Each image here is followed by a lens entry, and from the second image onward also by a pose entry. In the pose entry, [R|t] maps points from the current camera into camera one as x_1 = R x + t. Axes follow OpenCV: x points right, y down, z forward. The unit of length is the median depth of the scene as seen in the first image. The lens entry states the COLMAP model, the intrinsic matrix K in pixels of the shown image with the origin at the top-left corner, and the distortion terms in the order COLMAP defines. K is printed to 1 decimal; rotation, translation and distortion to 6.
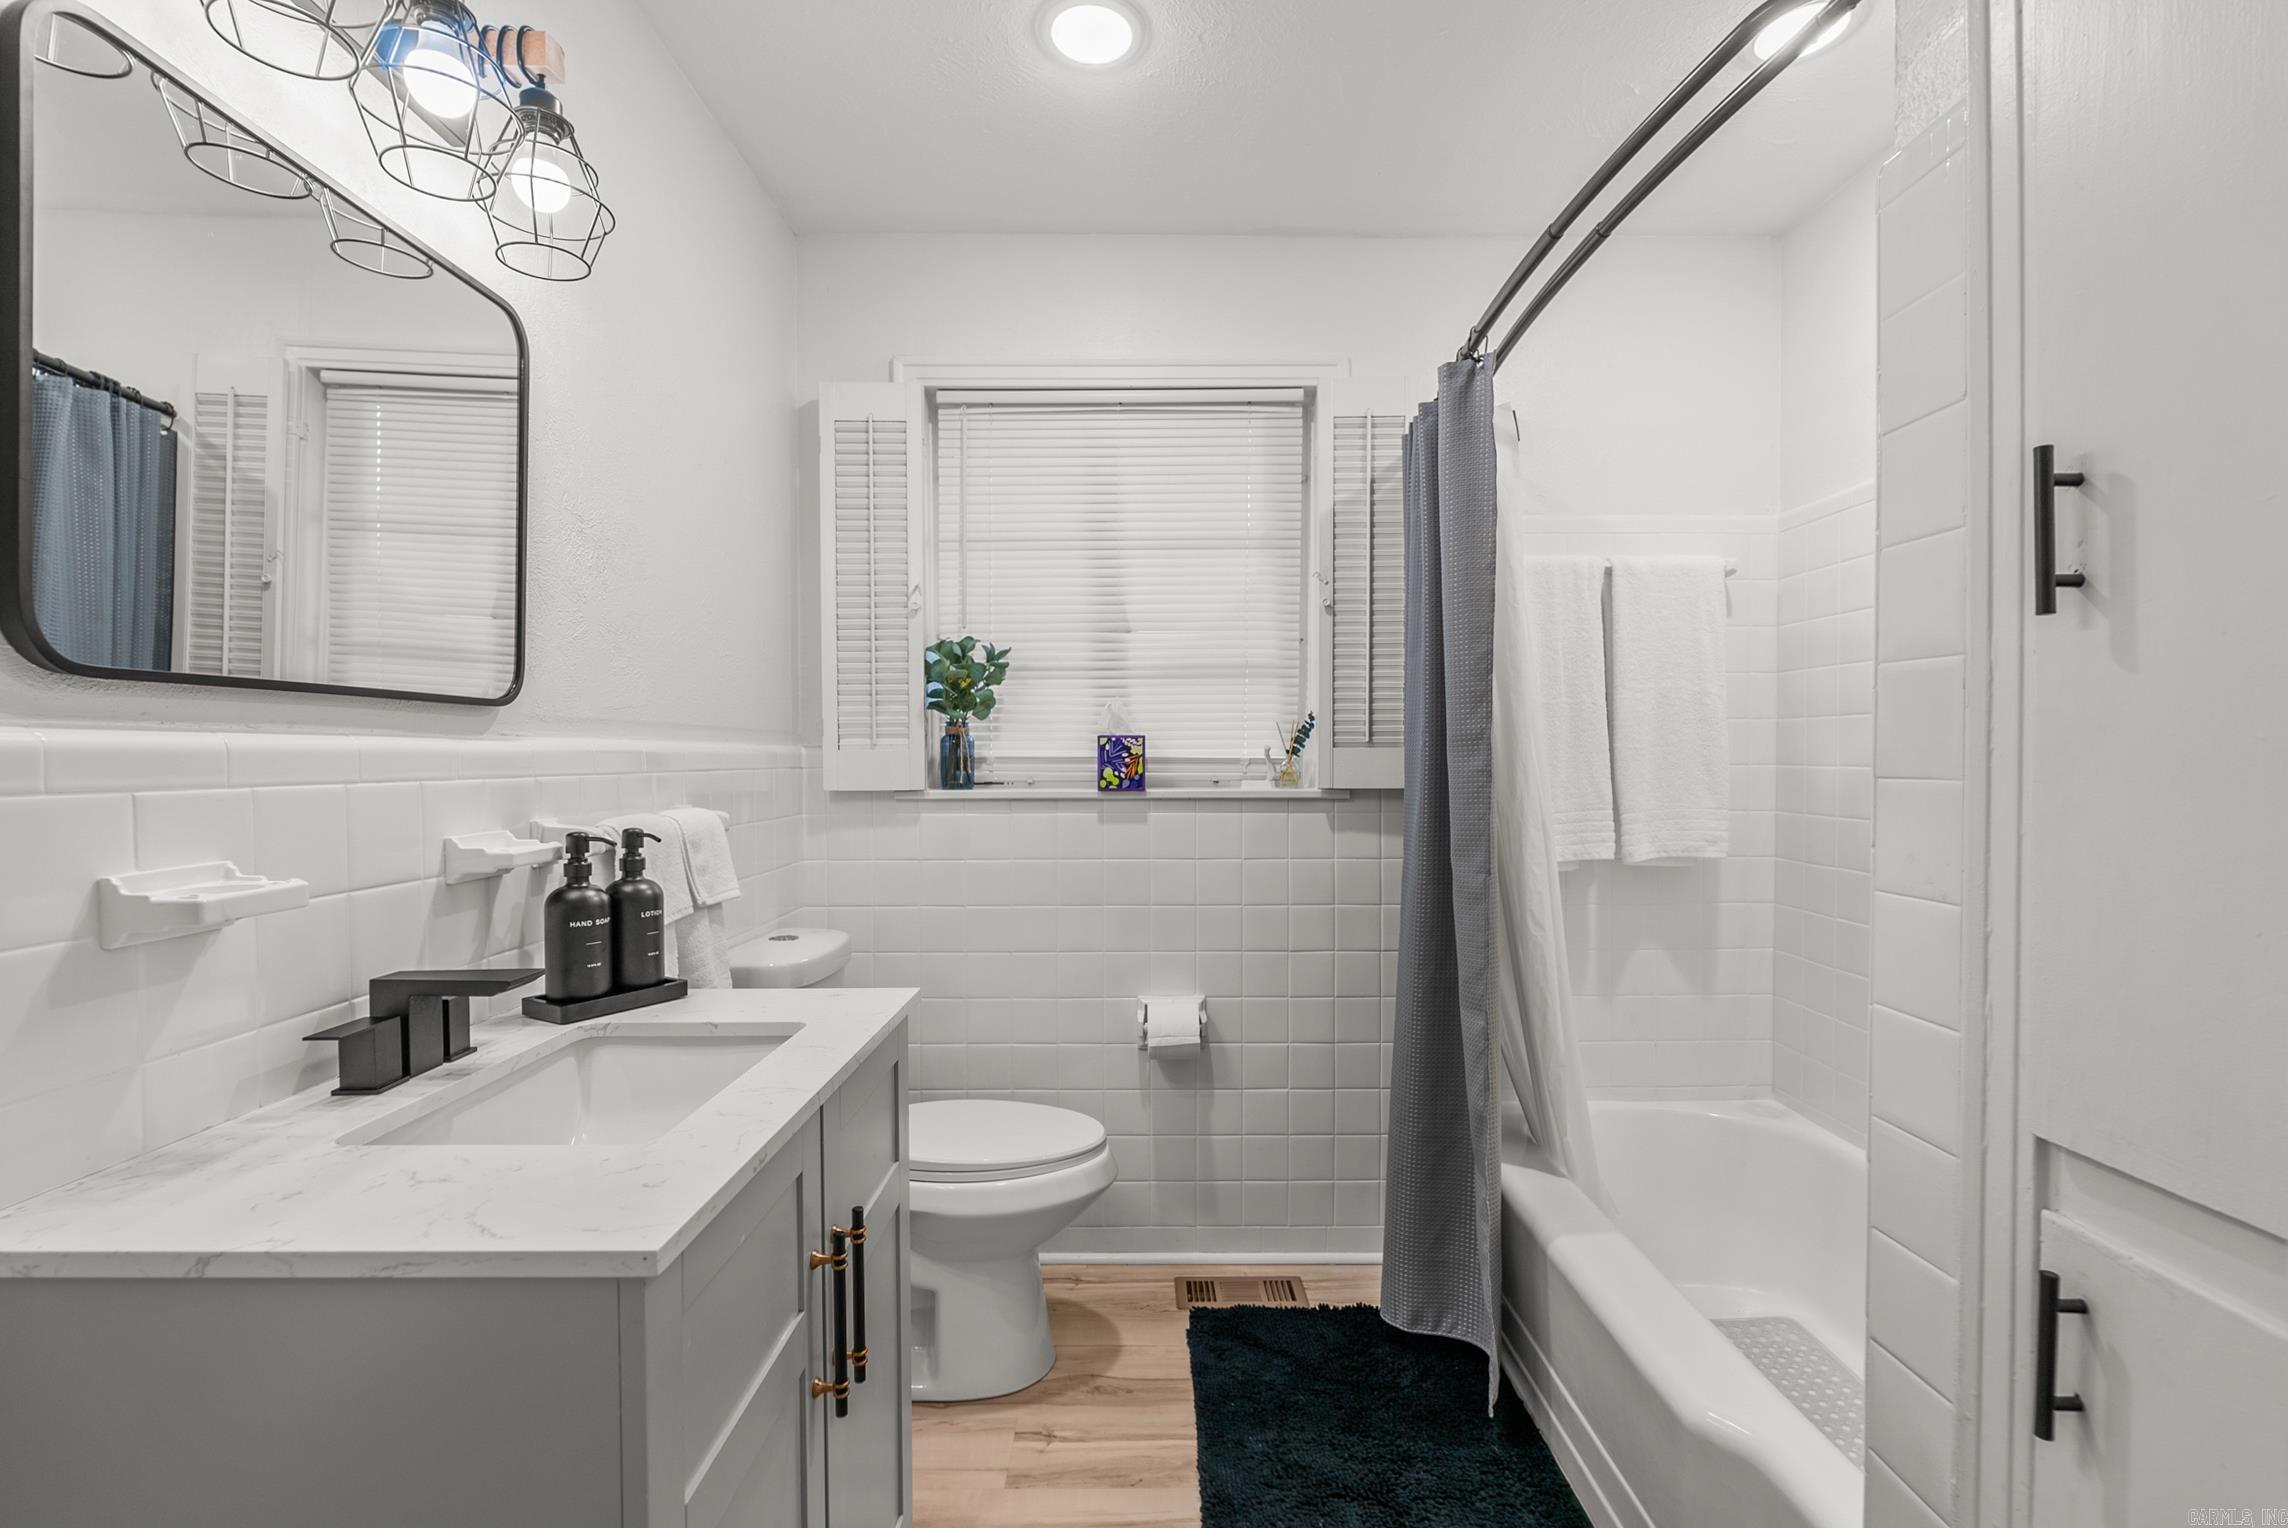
lens RADIAL K [[1023.7, 0, 1135.6], [0, 1023.7, 743.4], [0, 0, 1]] dist [-0.005061, 0.000022]
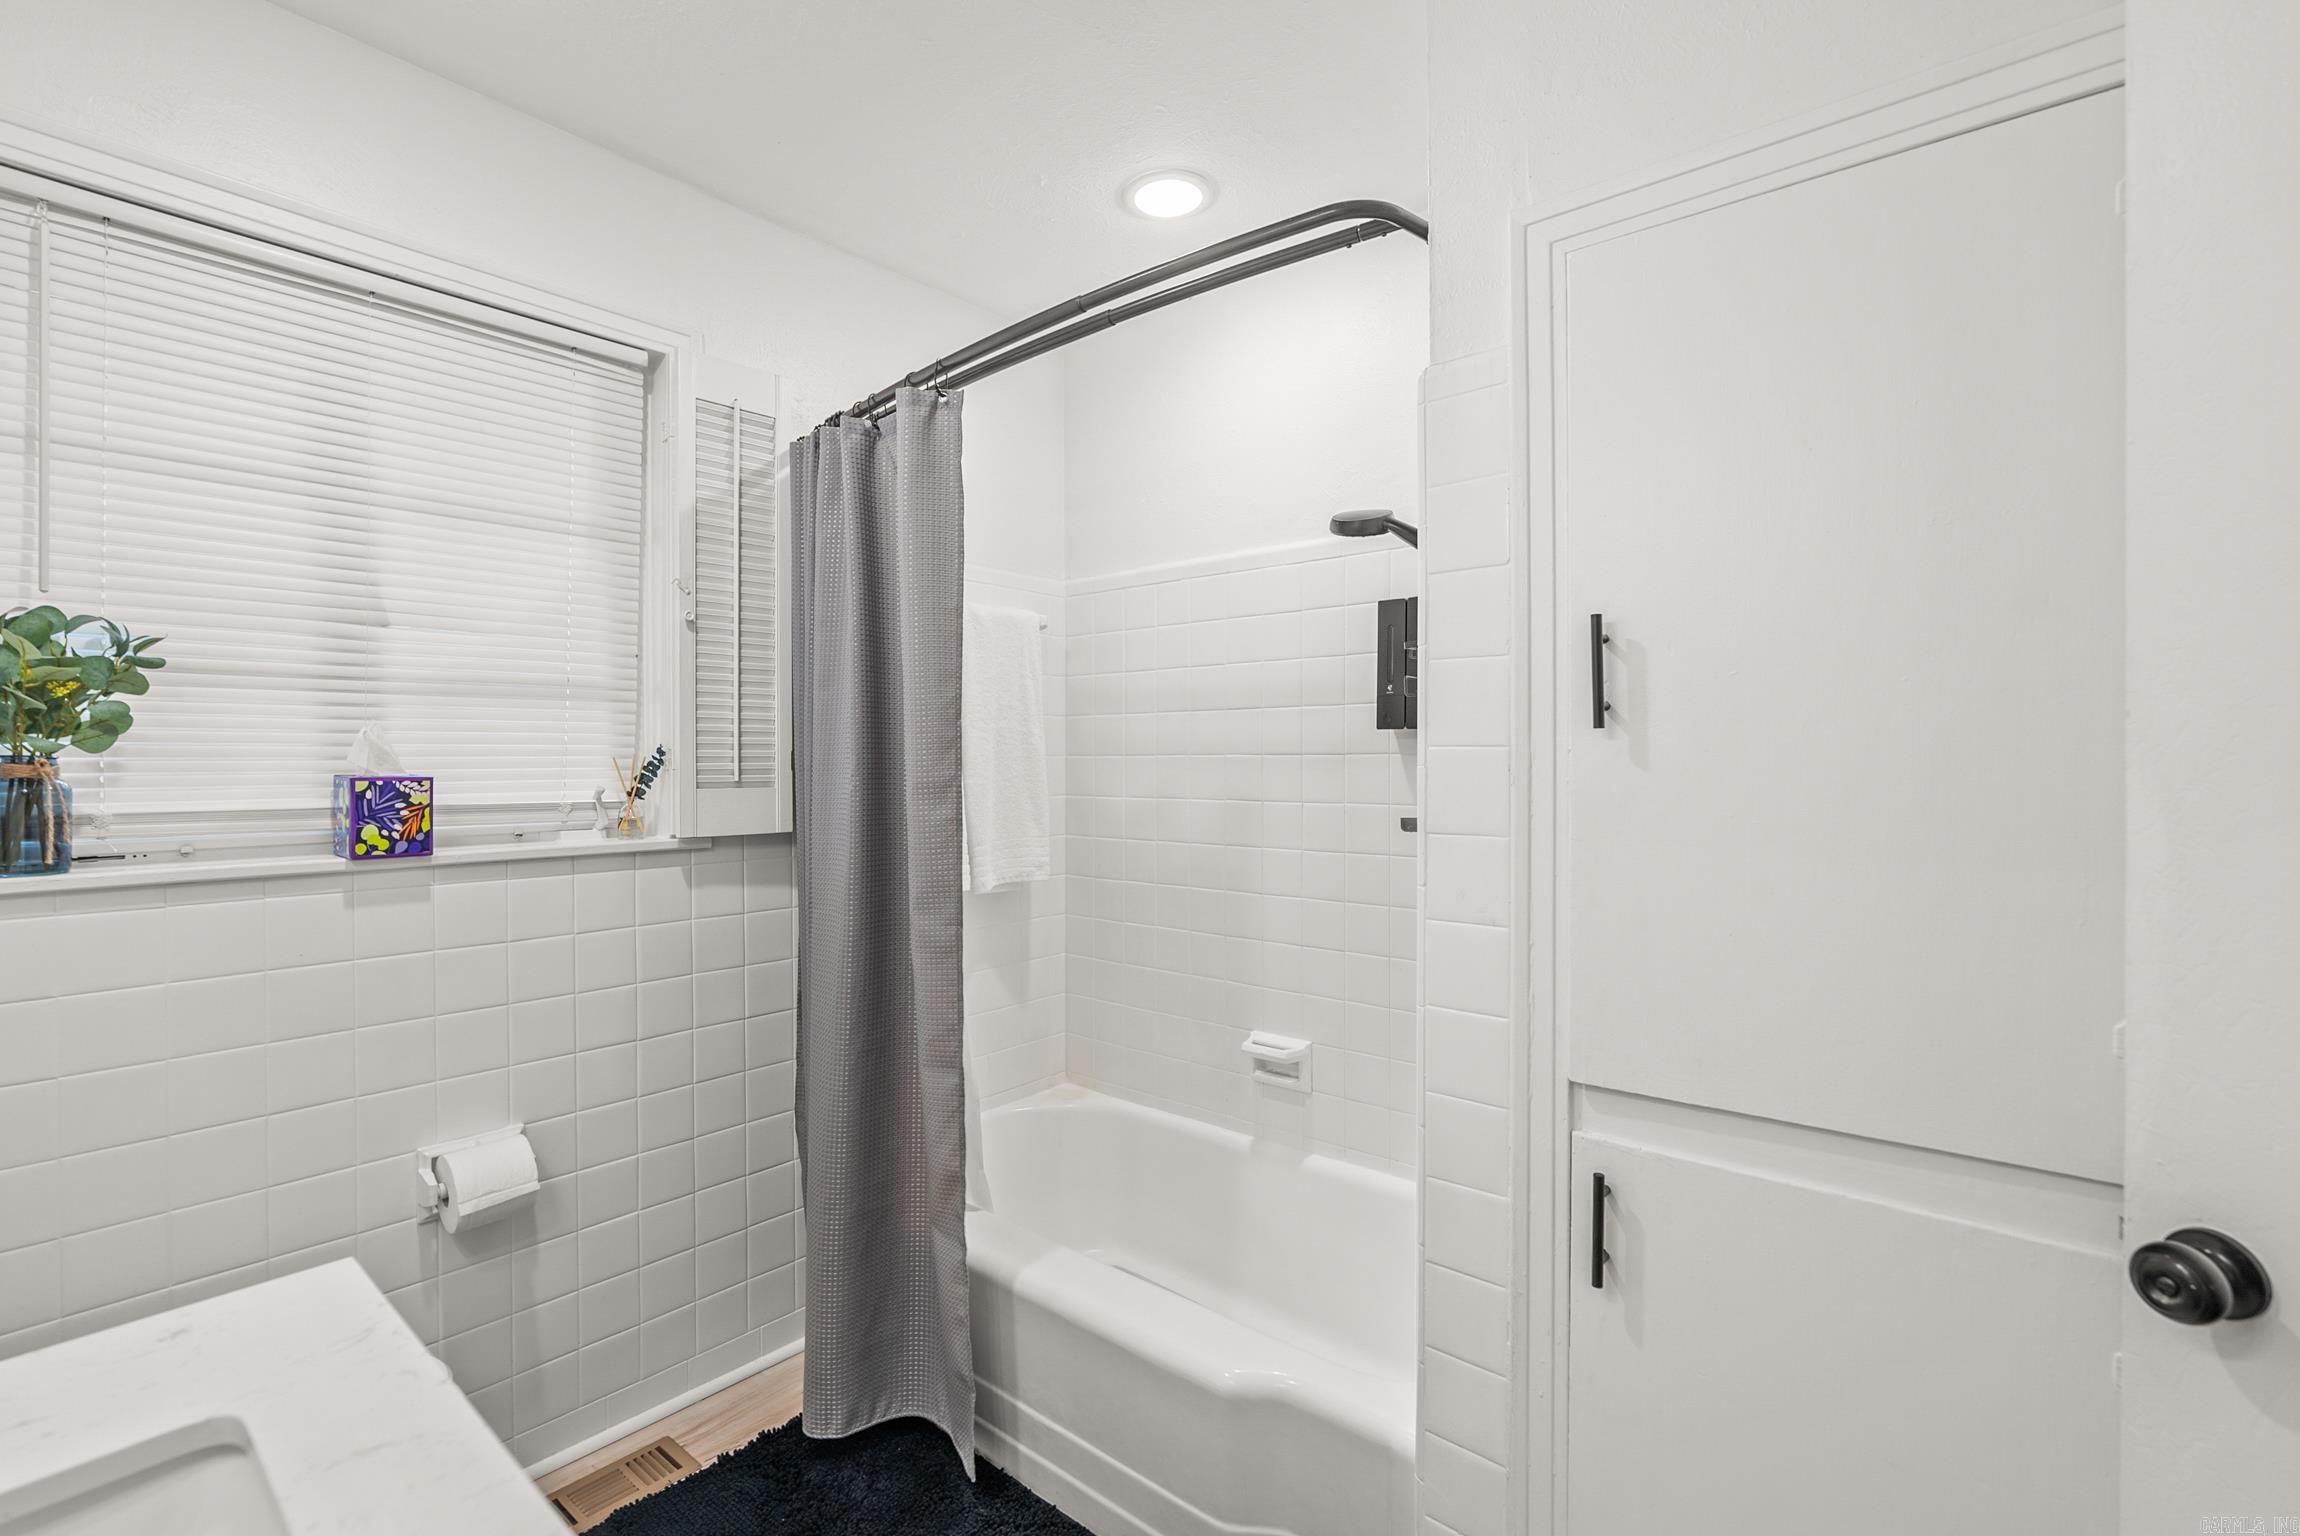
lens RADIAL K [[1029.1, 0, 1141.5], [0, 1029.1, 747.3], [0, 0, 1]] dist [-0.005061, 0.000022]
pose [[0.651544, 0.009566, 0.758551, -0.210336], [-0.006523, 0.999954, -0.007007, -0.026384], [-0.758583, -0.000382, 0.651576, 0.166339]]
